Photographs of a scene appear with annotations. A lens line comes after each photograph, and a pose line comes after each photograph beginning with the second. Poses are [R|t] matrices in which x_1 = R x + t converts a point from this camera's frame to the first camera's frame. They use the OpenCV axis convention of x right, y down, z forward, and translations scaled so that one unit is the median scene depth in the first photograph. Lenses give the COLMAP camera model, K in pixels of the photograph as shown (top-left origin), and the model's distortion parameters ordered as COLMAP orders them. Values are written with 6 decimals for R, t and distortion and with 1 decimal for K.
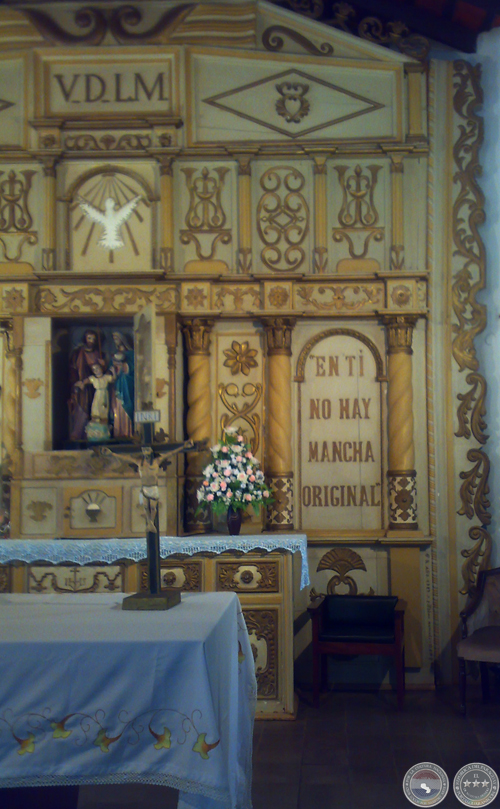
lens RADIAL K [[1172.4, 0, 269.4], [0, 1172.4, 382.6], [0, 0, 1]] dist [0.472974, -2.707818]
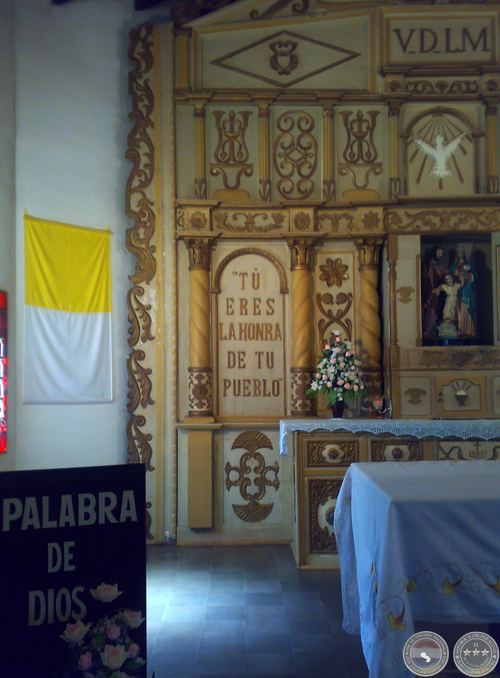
lens RADIAL K [[987.6, 0, 250.0], [0, 987.6, 339.0], [0, 0, 1]] dist [0.124138, -0.082183]
pose [[0.997092, -0.004765, 0.076058, -0.417096], [0.001353, 0.998993, 0.044845, 0.004317], [-0.076195, -0.044612, 0.996094, 0.014100]]
